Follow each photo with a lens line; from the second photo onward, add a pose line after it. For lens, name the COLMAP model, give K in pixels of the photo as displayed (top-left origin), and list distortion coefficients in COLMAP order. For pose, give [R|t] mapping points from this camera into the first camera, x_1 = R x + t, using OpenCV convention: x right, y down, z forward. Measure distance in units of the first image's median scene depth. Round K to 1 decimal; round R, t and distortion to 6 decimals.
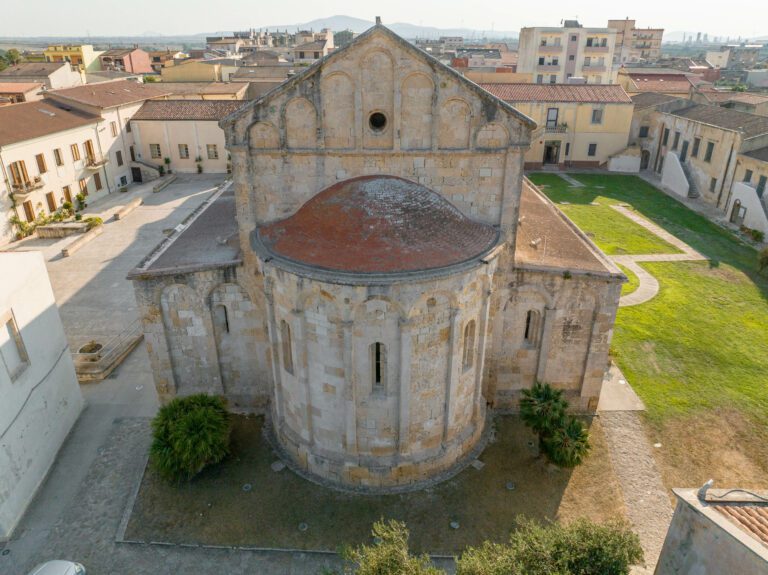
lens RADIAL K [[537.9, 0, 384.6], [0, 537.9, 288.6], [0, 0, 1]] dist [-0.041032, 0.008358]
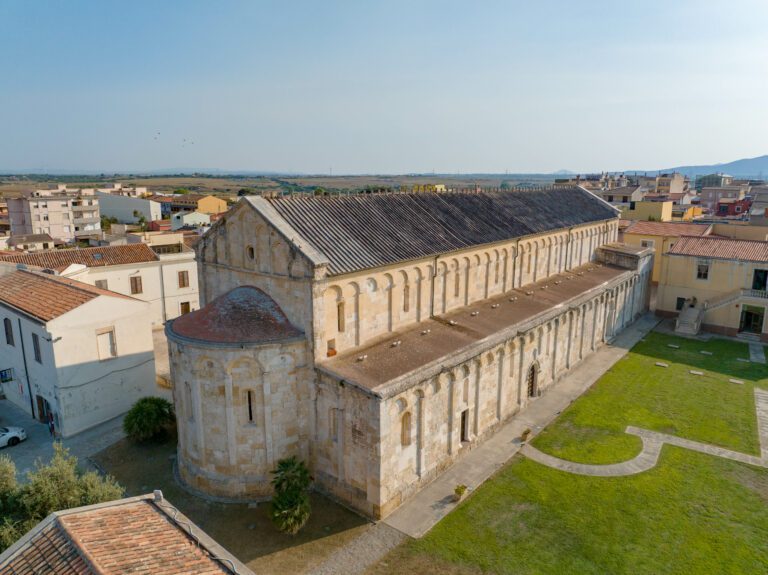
lens RADIAL K [[537.9, 0, 386.6], [0, 537.9, 287.1], [0, 0, 1]] dist [-0.041032, 0.008358]
pose [[0.769744, 0.129165, -0.625148, 1.135296], [-0.272042, 0.952309, -0.138205, -0.089675], [0.577483, 0.276449, 0.768173, 0.028770]]
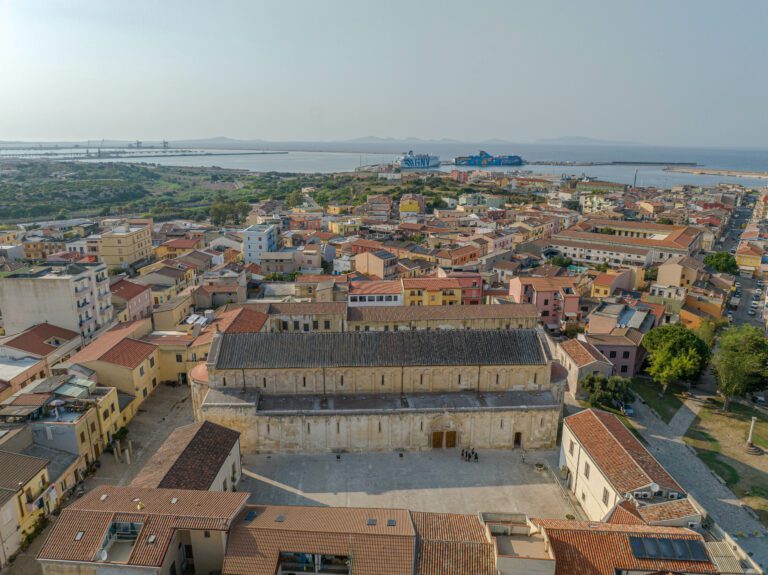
lens RADIAL K [[537.9, 0, 390.5], [0, 537.9, 279.5], [0, 0, 1]] dist [-0.041032, 0.008358]
pose [[-0.057555, -0.247945, 0.967063, -3.660970], [0.417532, 0.873905, 0.248910, -2.124422], [-0.906837, 0.418106, 0.053228, 1.413611]]
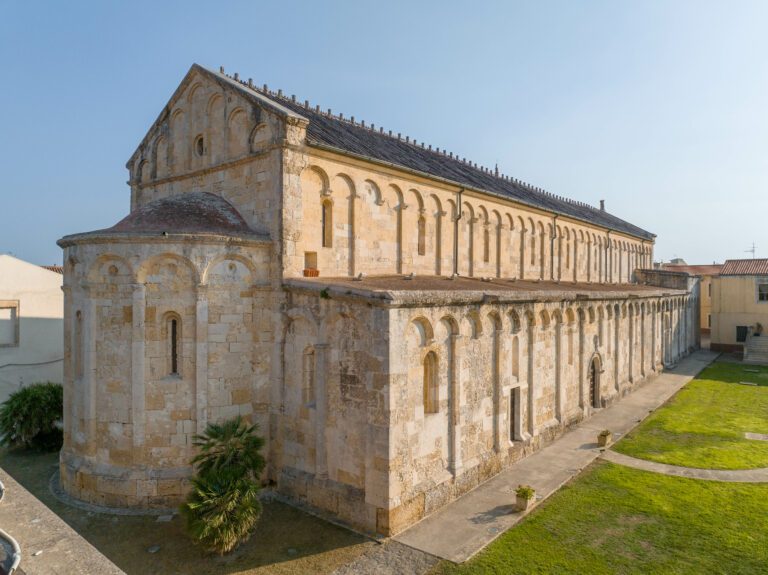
lens RADIAL K [[537.9, 0, 385.5], [0, 537.9, 289.2], [0, 0, 1]] dist [-0.041032, 0.008358]
pose [[0.773357, -0.000801, -0.633970, 0.854556], [-0.270216, 0.904199, -0.330769, 0.191122], [0.573500, 0.427111, 0.699052, 0.496186]]
